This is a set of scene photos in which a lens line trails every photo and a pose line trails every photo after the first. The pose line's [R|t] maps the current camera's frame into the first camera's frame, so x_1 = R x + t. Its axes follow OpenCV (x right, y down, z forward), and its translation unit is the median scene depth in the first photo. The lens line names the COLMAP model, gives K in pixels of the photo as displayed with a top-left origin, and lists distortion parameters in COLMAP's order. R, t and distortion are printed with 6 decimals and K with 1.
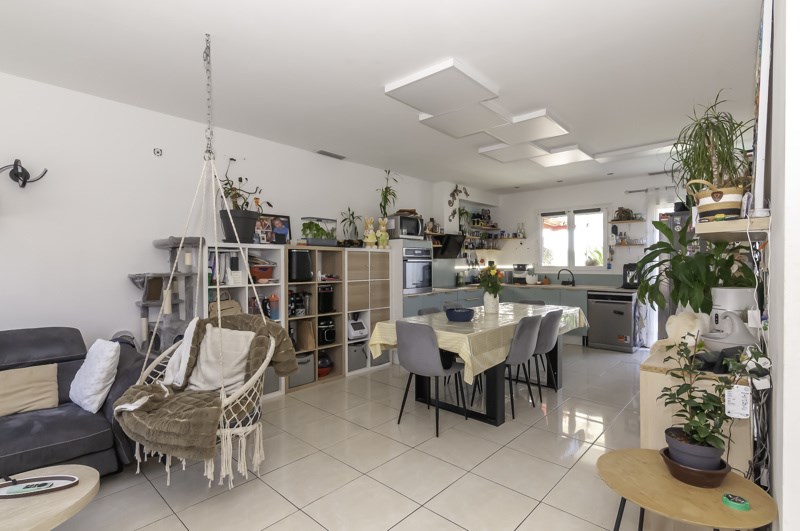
lens RADIAL K [[380.9, 0, 400.0], [0, 380.9, 265.5], [0, 0, 1]] dist [0.001700, 0.000272]
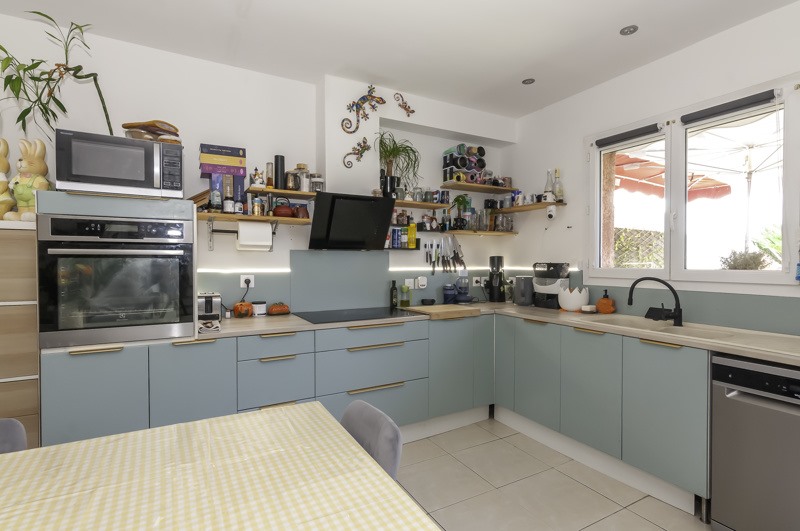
lens RADIAL K [[380.9, 0, 400.0], [0, 380.9, 265.5], [0, 0, 1]] dist [0.001700, 0.000272]
pose [[0.950293, 0.007614, -0.311265, 0.299525], [-0.004059, 0.999919, 0.012065, -0.005574], [0.311332, -0.010202, 0.950246, 0.542261]]
